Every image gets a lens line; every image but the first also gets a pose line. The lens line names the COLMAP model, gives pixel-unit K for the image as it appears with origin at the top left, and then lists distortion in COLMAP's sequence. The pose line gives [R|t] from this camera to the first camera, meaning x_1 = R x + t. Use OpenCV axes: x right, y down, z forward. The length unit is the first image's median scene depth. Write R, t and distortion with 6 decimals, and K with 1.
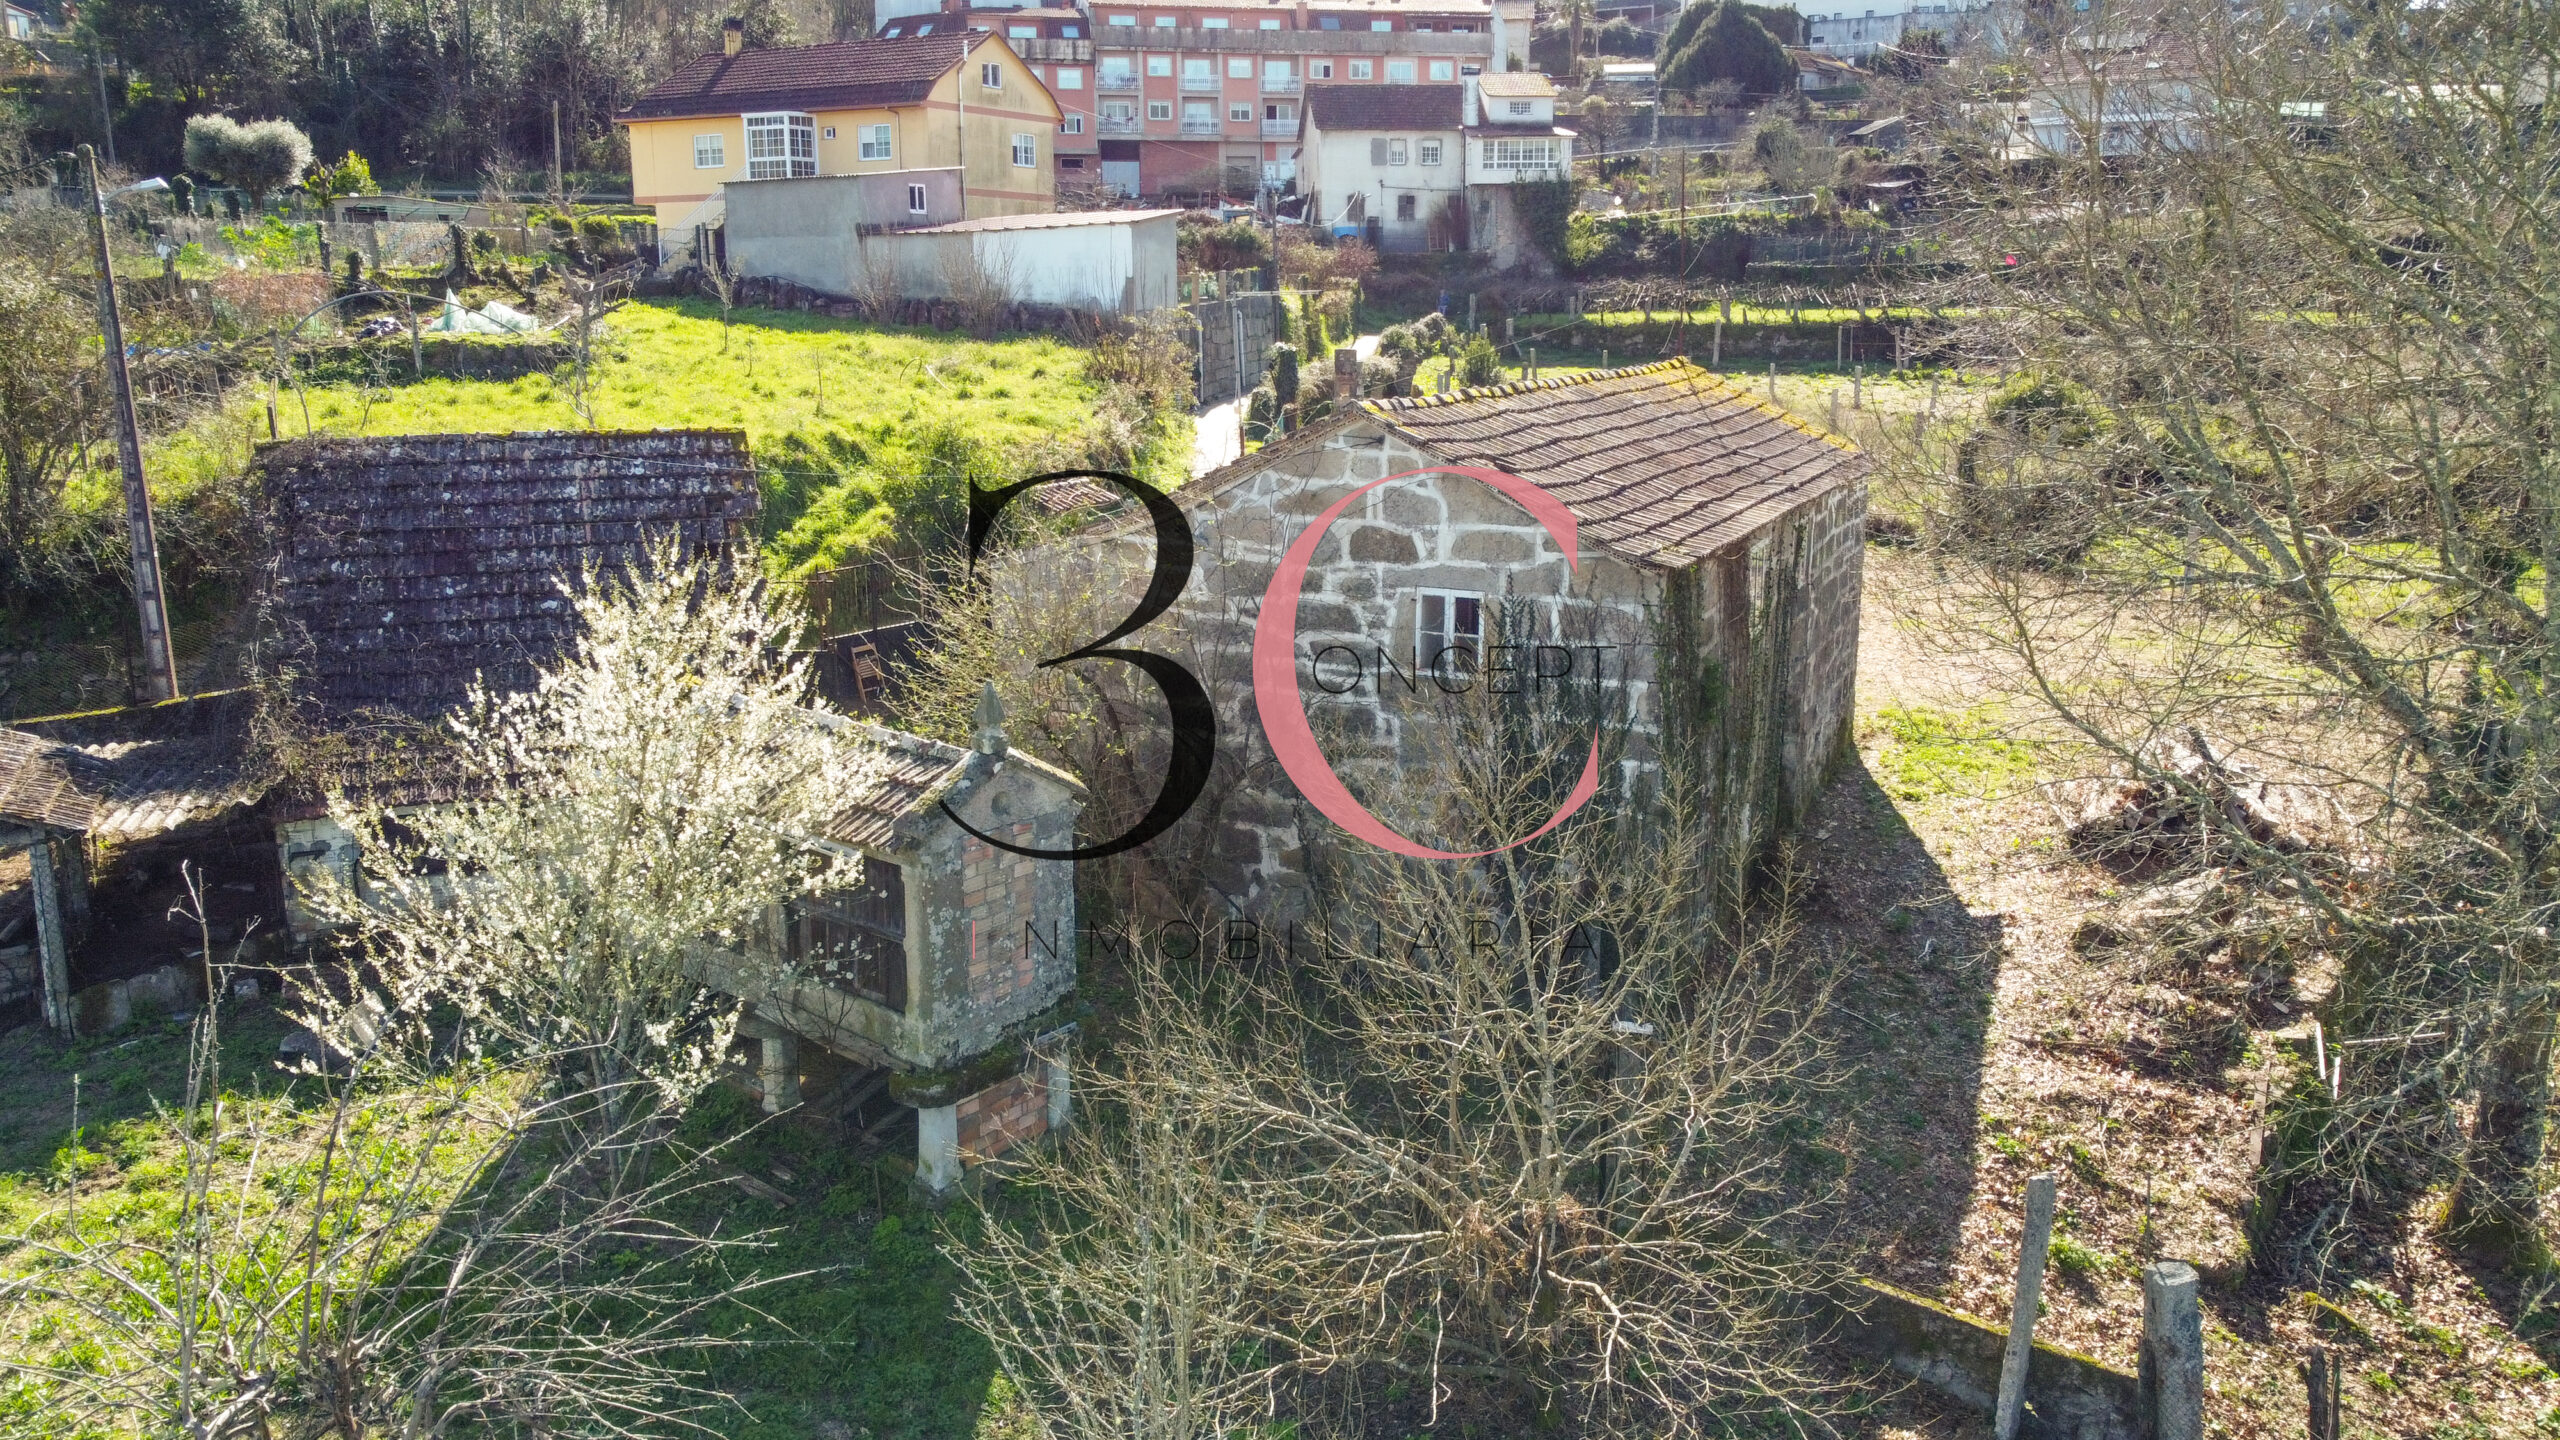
lens RADIAL K [[1904.0, 0, 1278.7], [0, 1904.0, 719.4], [0, 0, 1]] dist [-0.003271, -0.000151]
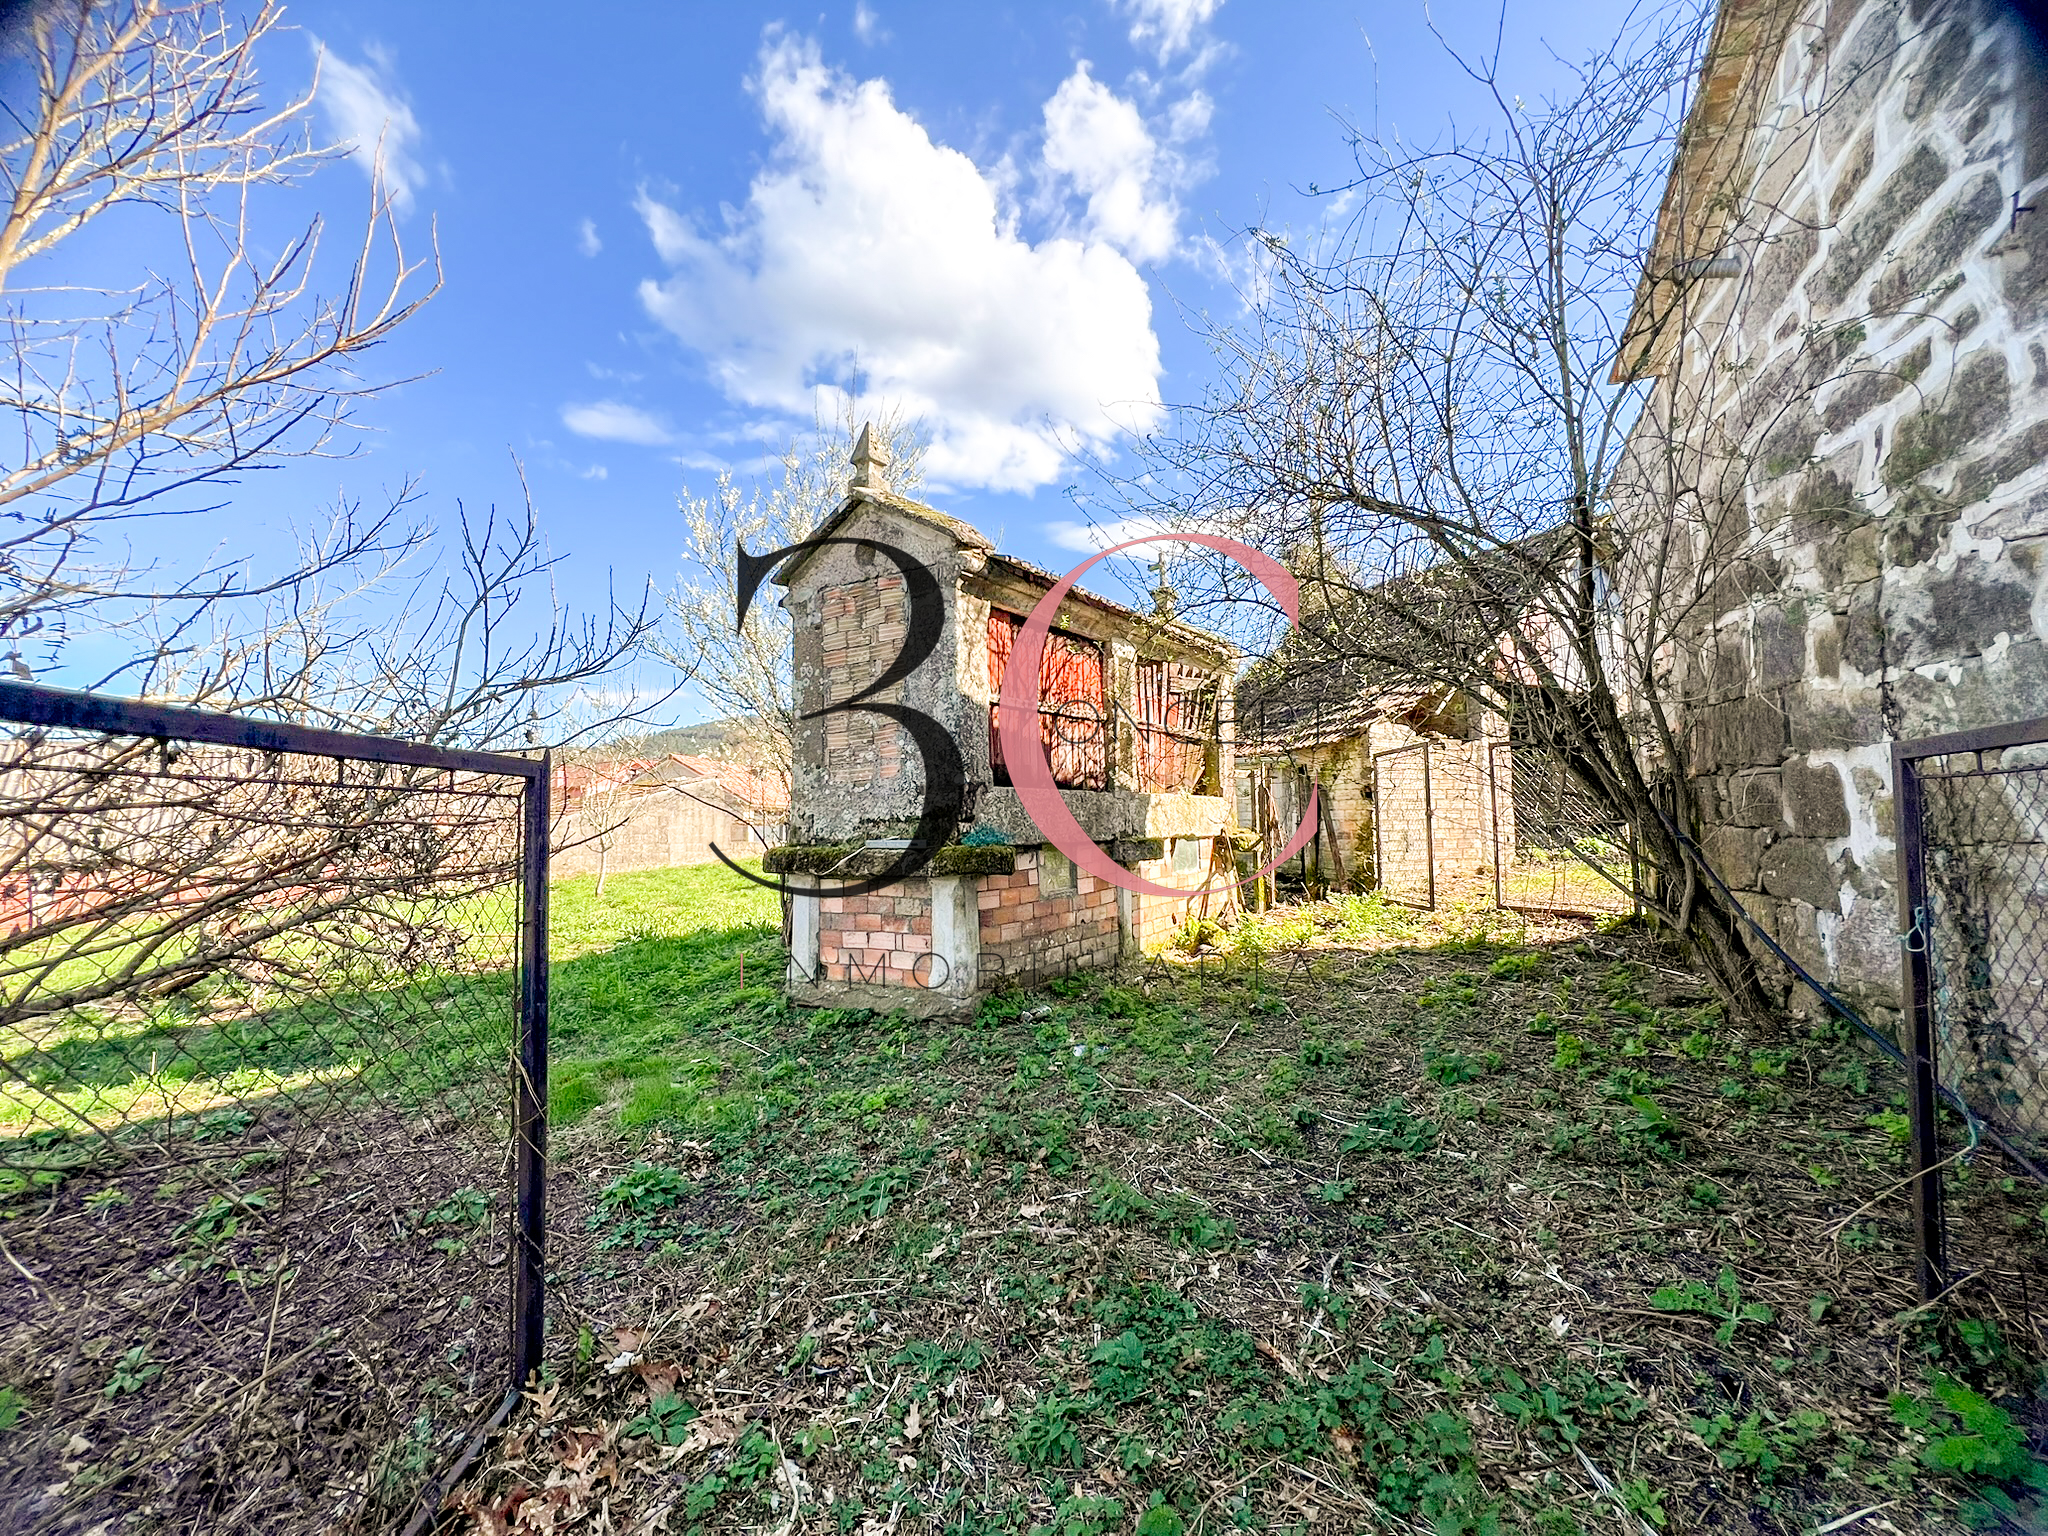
lens RADIAL K [[818.7, 0, 1021.5], [0, 818.7, 760.7], [0, 0, 1]] dist [-0.002553, -0.000049]
pose [[0.089299, -0.075512, -0.993138, 0.190037], [-0.203408, 0.974724, -0.092402, 0.129858], [0.975013, 0.210263, 0.071682, 0.868544]]
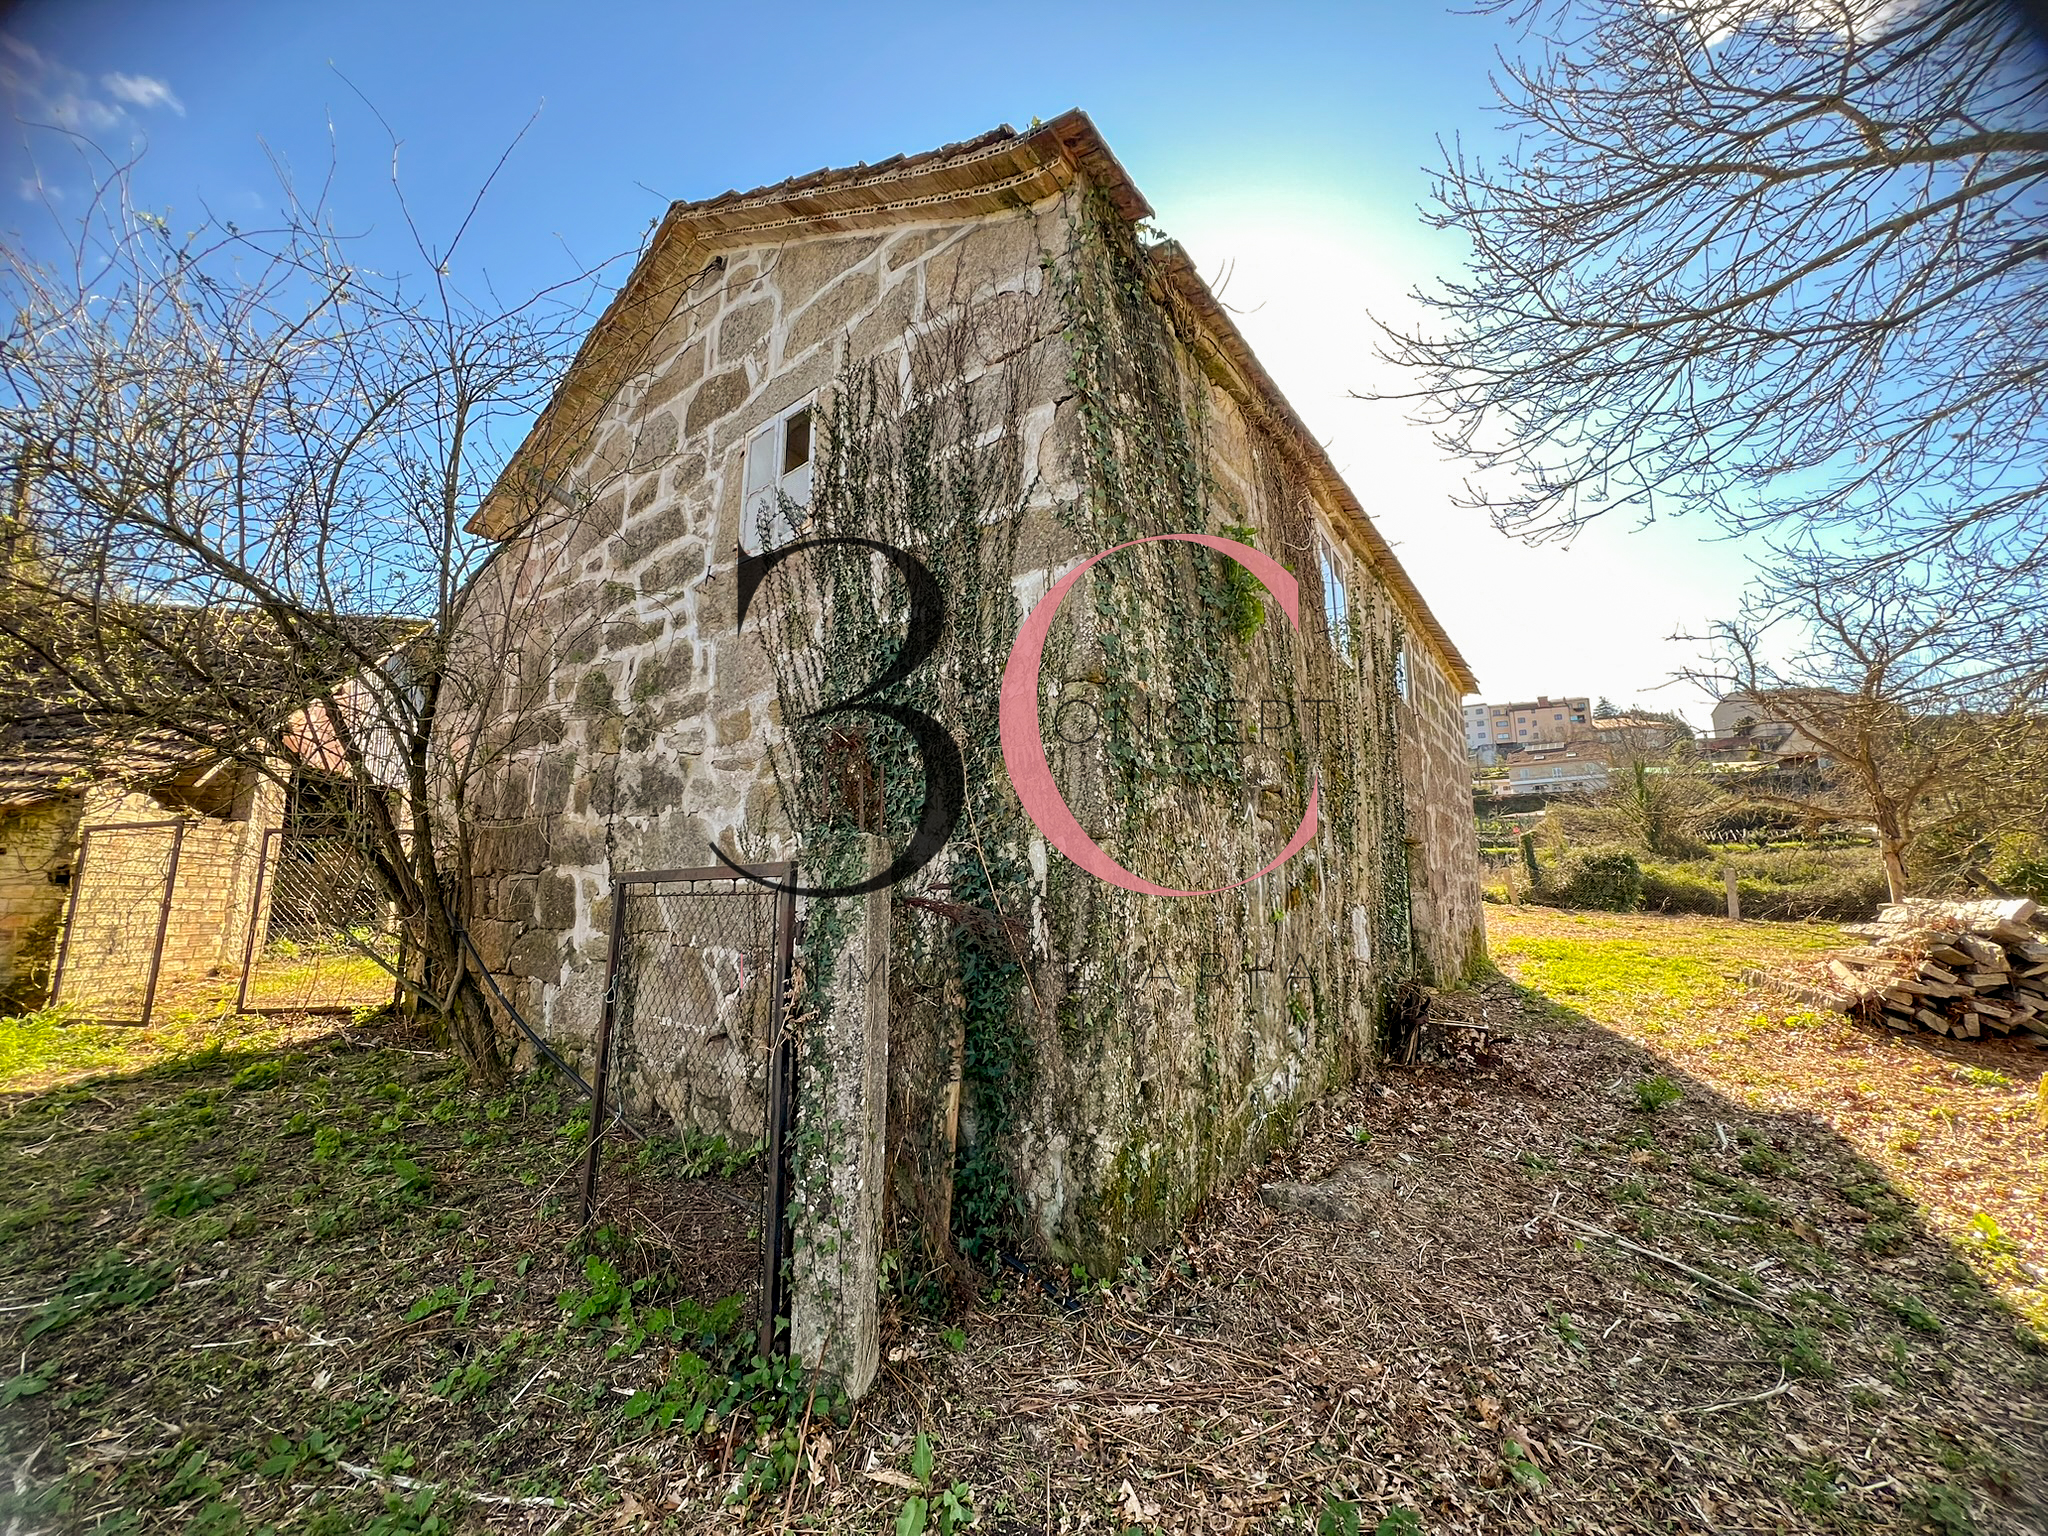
lens RADIAL K [[818.7, 0, 1019.7], [0, 818.7, 764.1], [0, 0, 1]] dist [-0.002553, -0.000049]
pose [[0.983998, -0.031651, -0.175346, 0.213116], [-0.036183, 0.928097, -0.370576, 0.135173], [0.174467, 0.370991, 0.912100, 0.829029]]
